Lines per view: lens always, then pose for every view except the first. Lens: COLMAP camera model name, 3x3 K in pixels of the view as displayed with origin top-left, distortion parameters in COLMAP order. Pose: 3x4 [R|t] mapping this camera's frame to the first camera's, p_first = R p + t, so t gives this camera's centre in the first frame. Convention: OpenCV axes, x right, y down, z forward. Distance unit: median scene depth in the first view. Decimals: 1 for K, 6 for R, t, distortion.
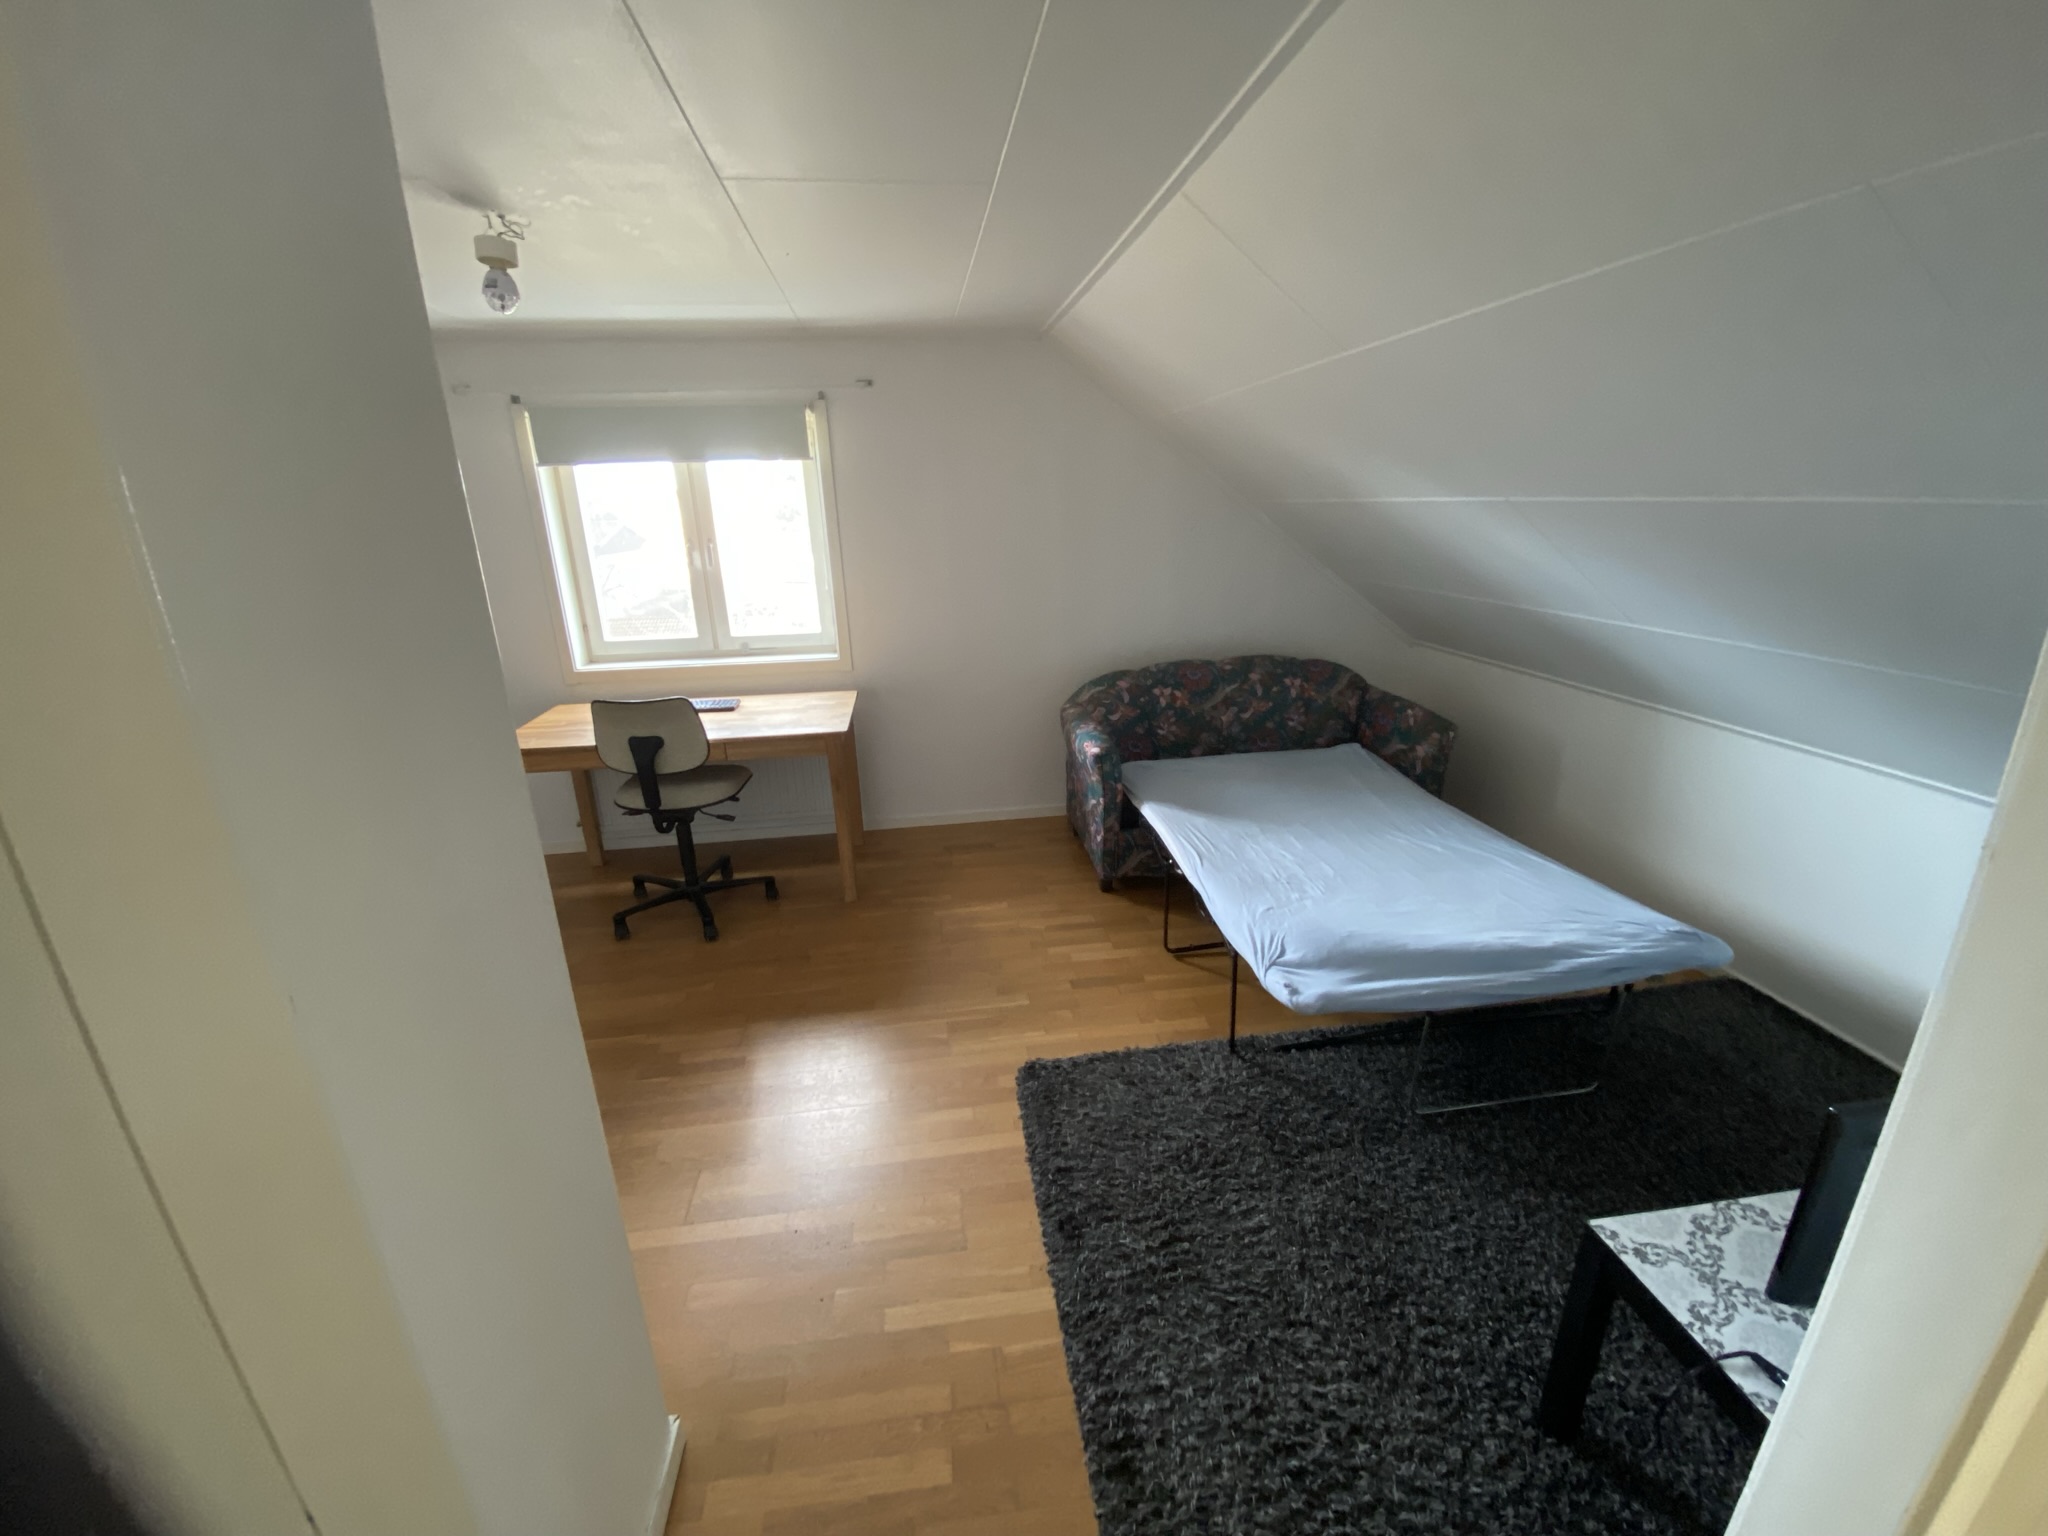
lens RADIAL K [[823.6, 0, 1026.1], [0, 823.6, 765.4], [0, 0, 1]] dist [-0.012516, -0.001706]
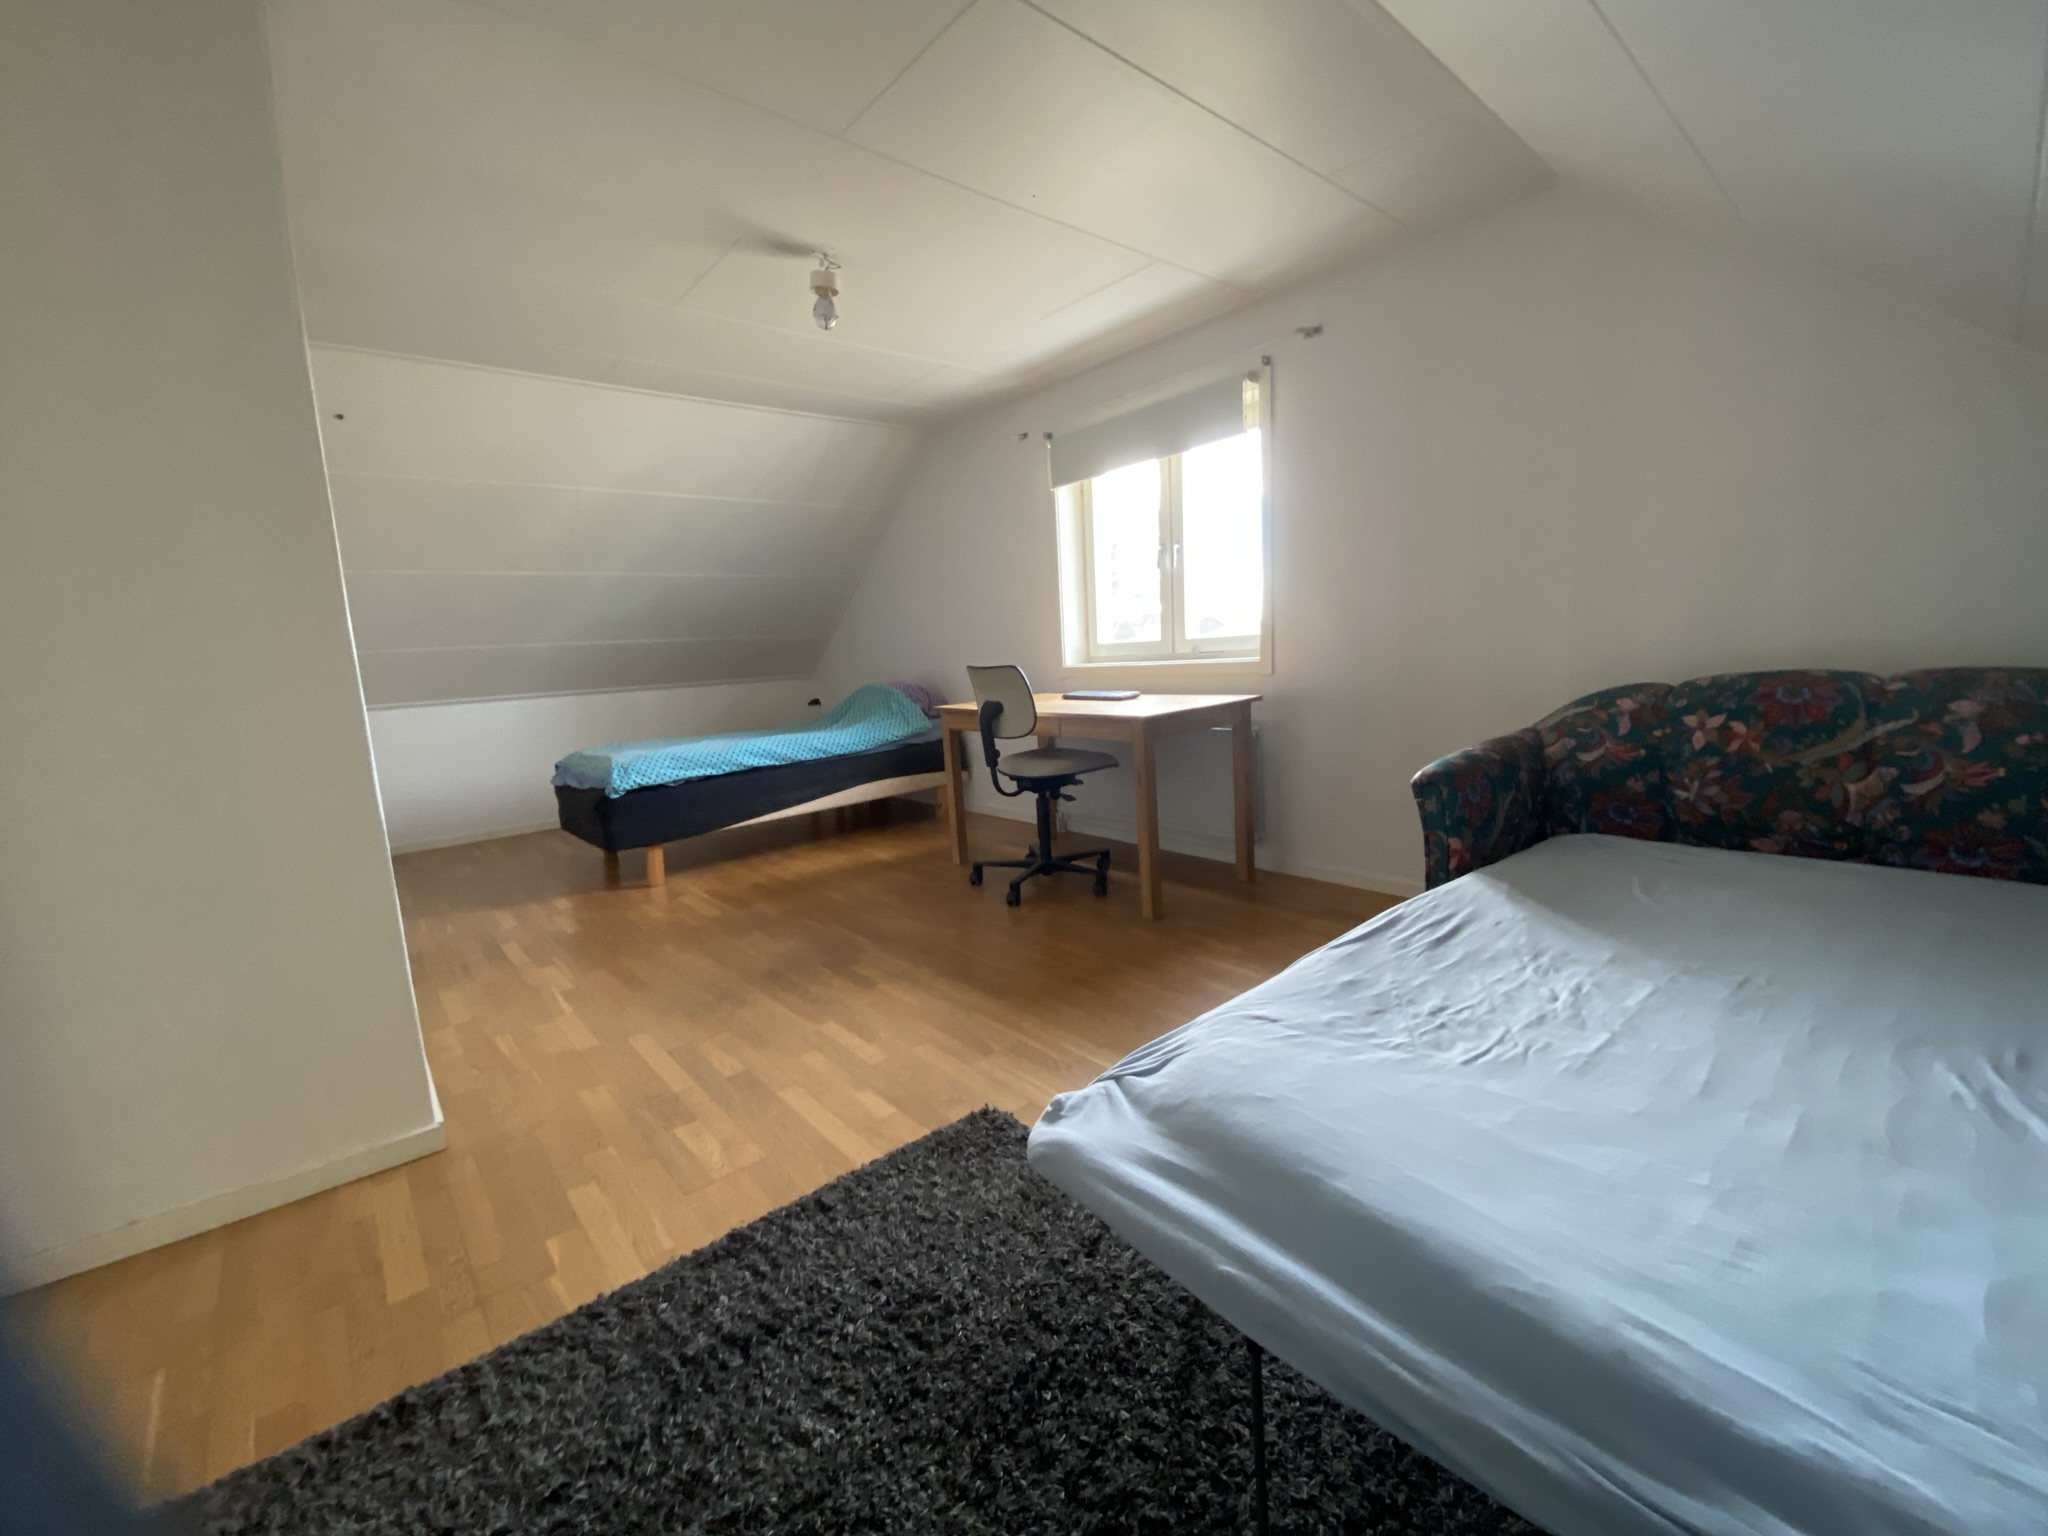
lens RADIAL K [[823.6, 0, 1019.3], [0, 823.6, 770.8], [0, 0, 1]] dist [-0.012516, -0.001706]
pose [[0.543054, 0.118986, -0.831225, 0.394185], [-0.206455, 0.978442, 0.005179, 0.033878], [0.813922, 0.168798, 0.555913, 0.360708]]
